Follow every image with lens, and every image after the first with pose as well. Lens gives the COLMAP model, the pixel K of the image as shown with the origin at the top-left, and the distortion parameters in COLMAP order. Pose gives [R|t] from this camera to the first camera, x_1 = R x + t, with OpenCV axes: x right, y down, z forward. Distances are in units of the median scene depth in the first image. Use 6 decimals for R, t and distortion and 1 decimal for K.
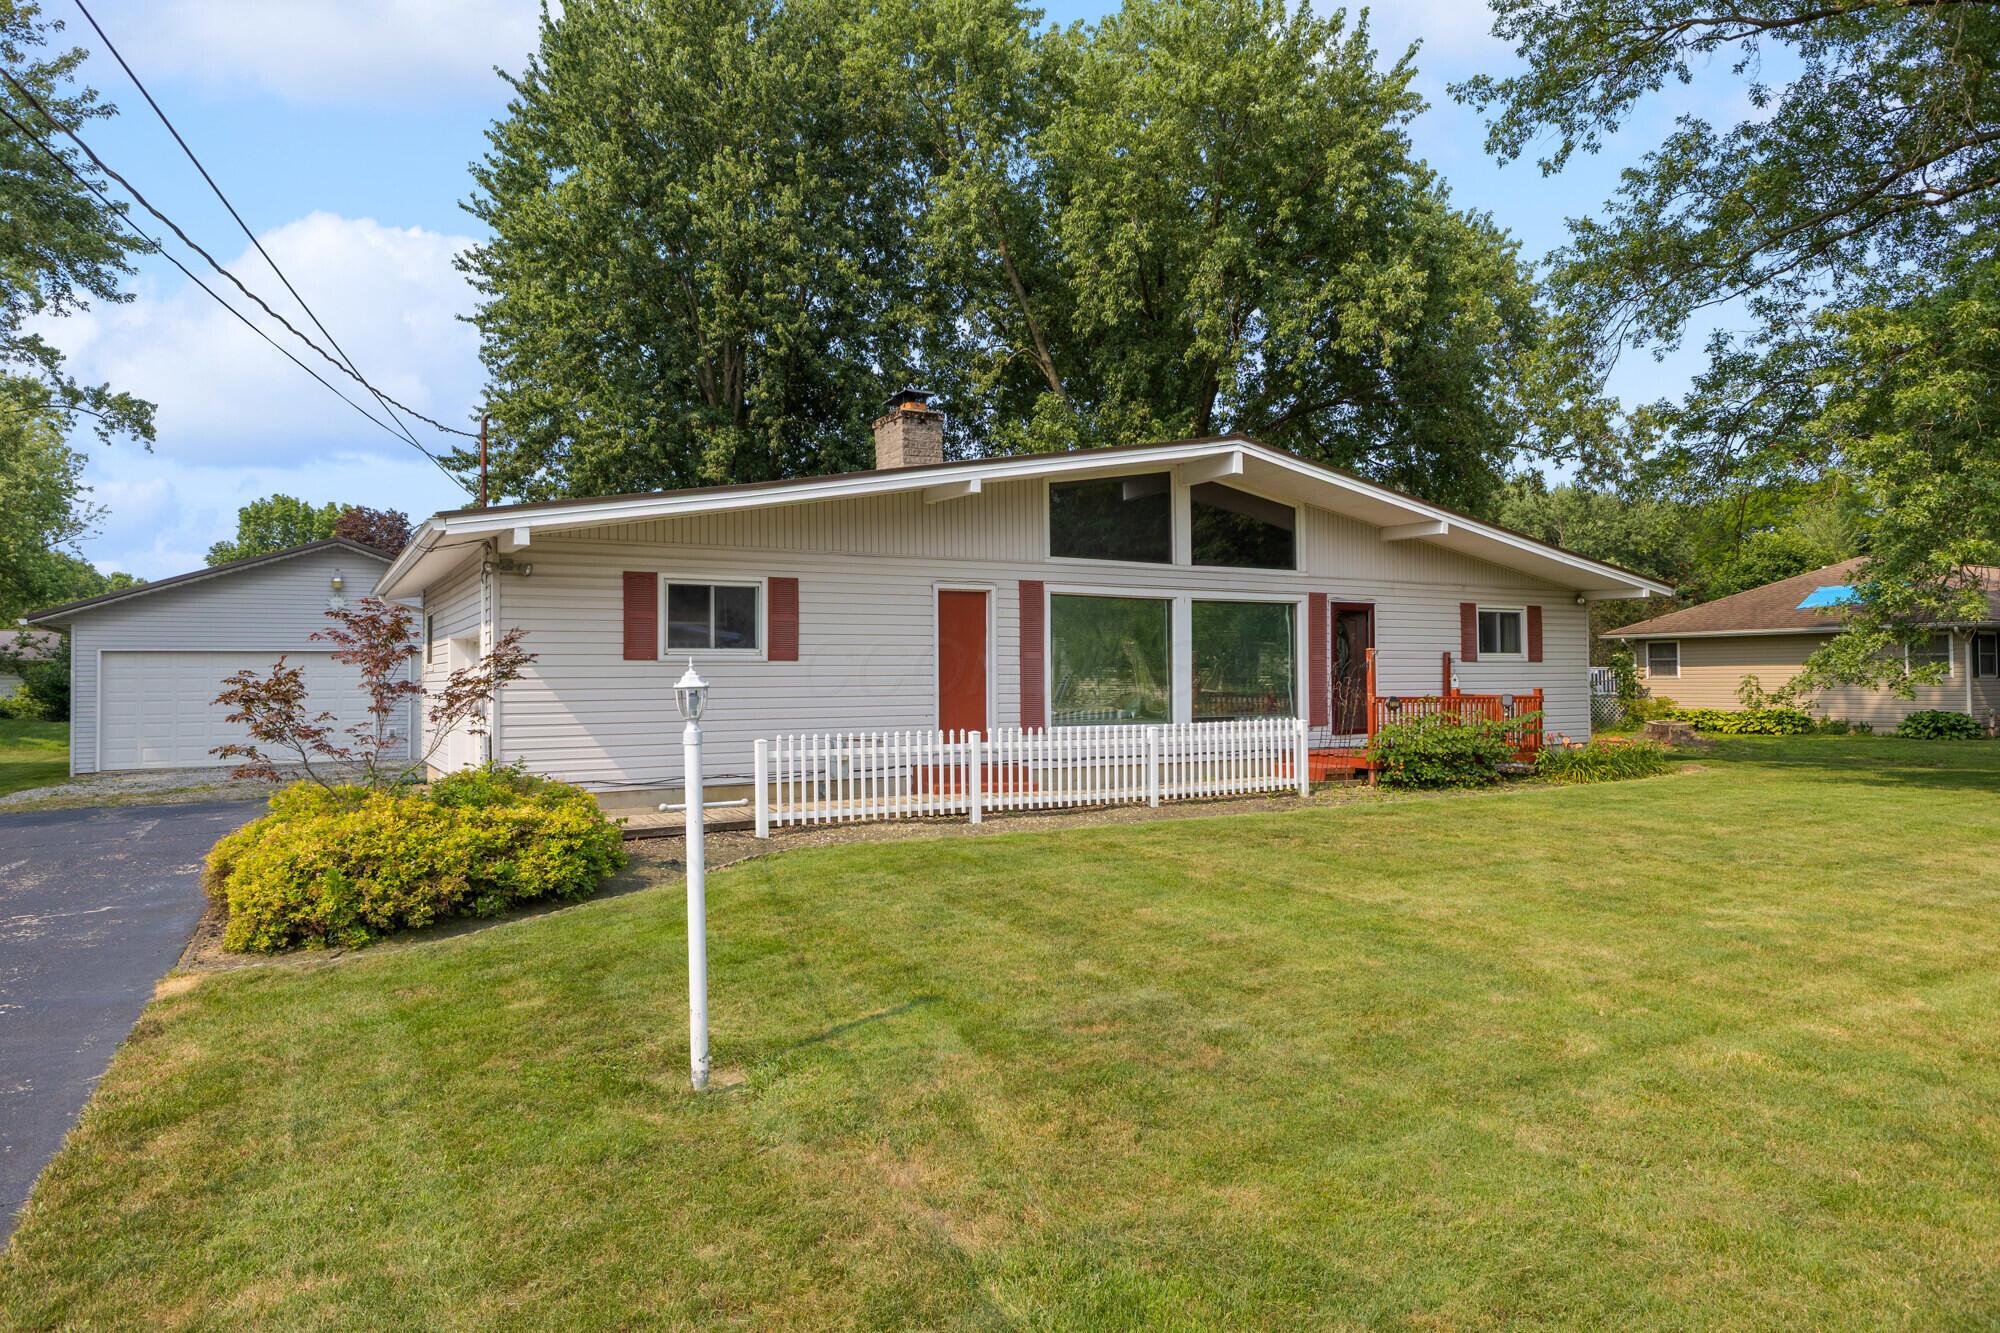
lens RADIAL K [[1184.5, 0, 1006.2], [0, 1184.5, 637.6], [0, 0, 1]] dist [-0.000430, -0.011432]
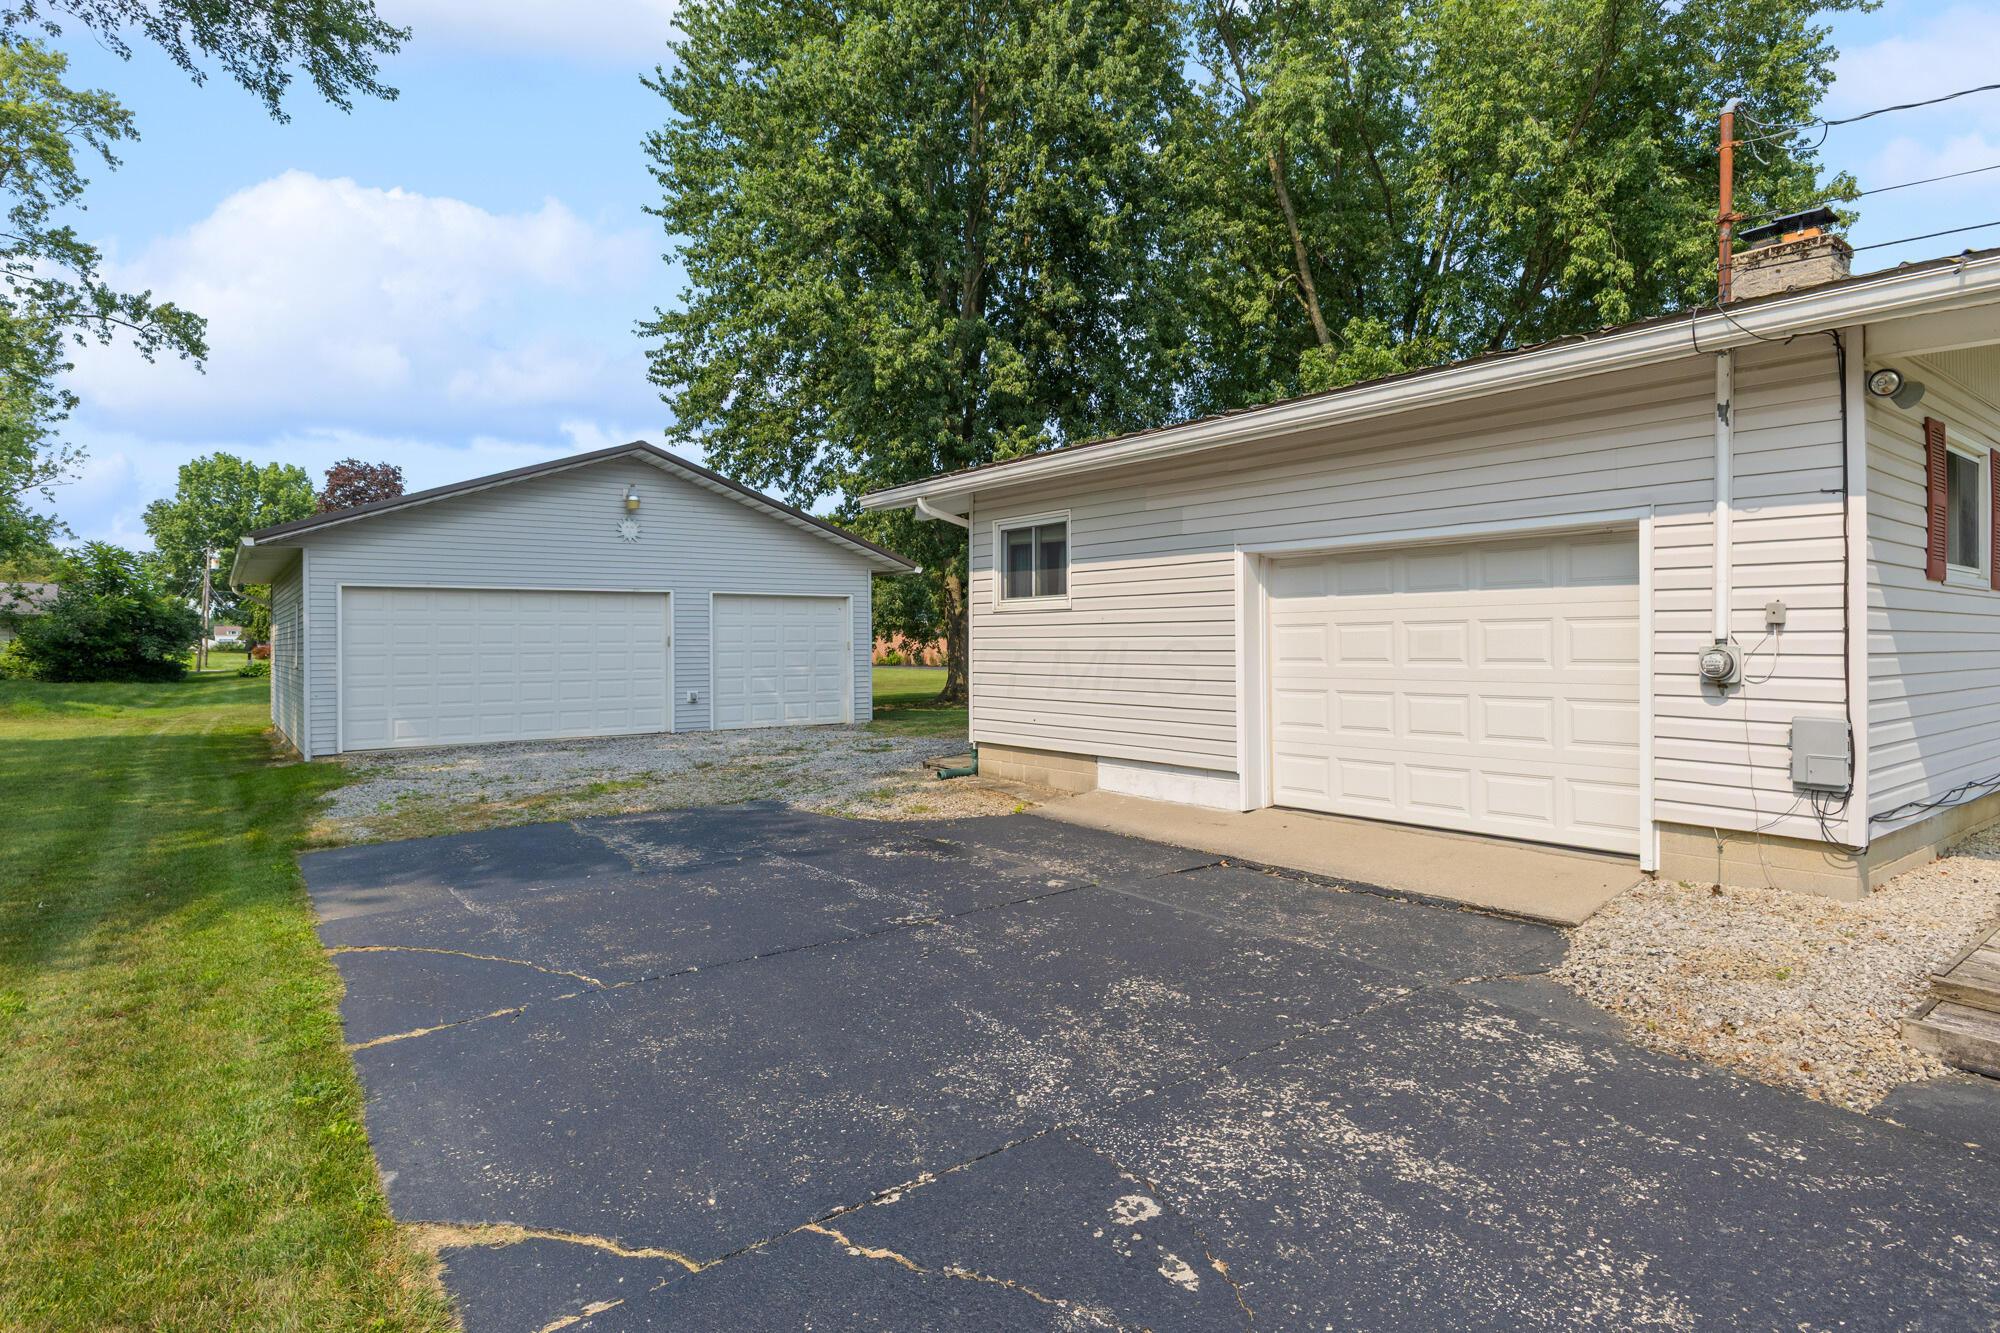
lens RADIAL K [[1059.7, 0, 998.3], [0, 1059.7, 625.0], [0, 0, 1]] dist [-0.022640, 0.000366]
pose [[0.993087, 0.005823, 0.117236, -0.234089], [-0.007920, 0.999817, 0.017425, 0.009815], [-0.117113, -0.018233, 0.992951, 0.167622]]
